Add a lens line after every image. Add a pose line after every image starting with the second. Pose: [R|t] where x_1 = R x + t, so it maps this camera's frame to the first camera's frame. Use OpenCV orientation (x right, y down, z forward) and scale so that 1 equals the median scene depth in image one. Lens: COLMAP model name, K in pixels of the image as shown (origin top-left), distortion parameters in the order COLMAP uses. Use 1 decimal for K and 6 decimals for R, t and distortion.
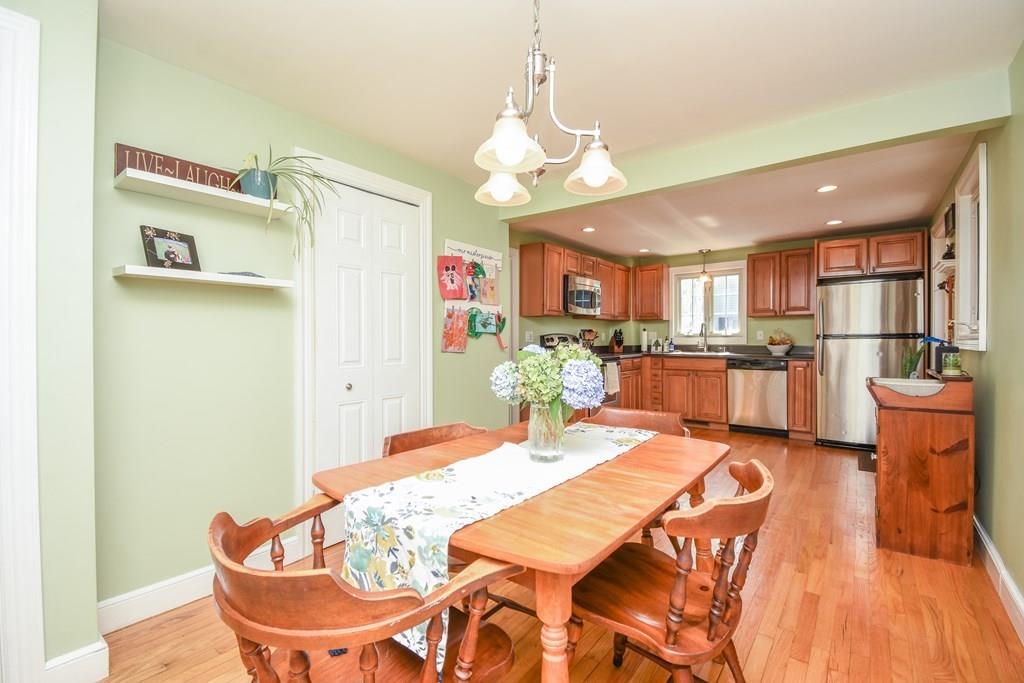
lens RADIAL K [[452.9, 0, 505.8], [0, 452.9, 337.6], [0, 0, 1]] dist [0.005682, -0.001173]
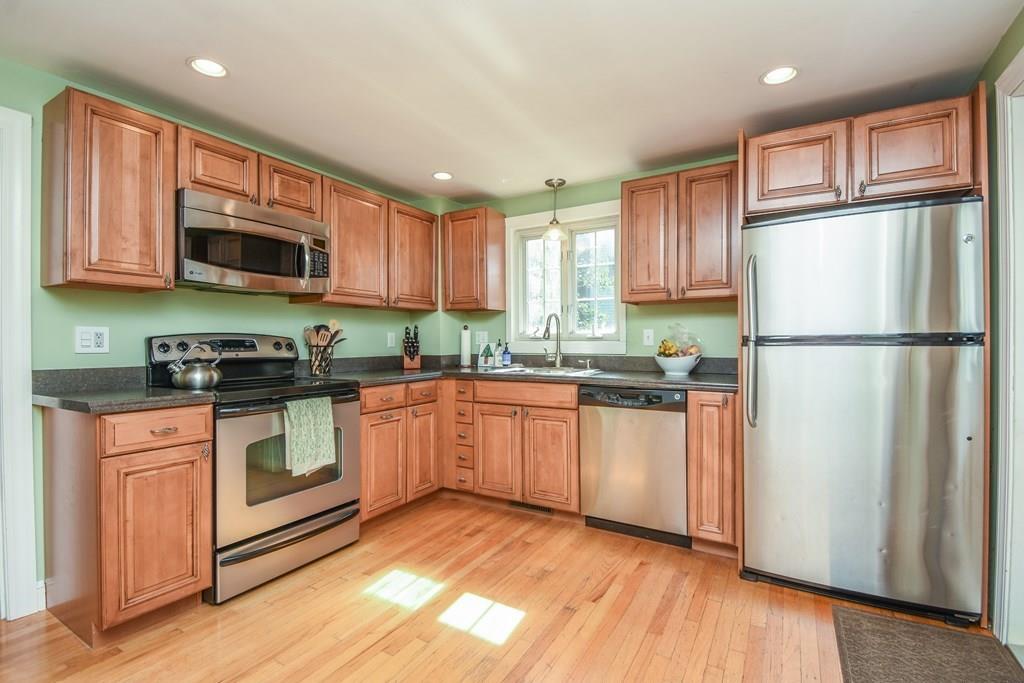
lens RADIAL K [[452.9, 0, 518.2], [0, 452.9, 336.3], [0, 0, 1]] dist [0.005682, -0.001173]
pose [[0.991320, 0.004256, 0.131406, 0.351024], [-0.002934, 0.999943, -0.010250, -0.001004], [-0.131442, 0.009776, 0.991276, 0.506530]]
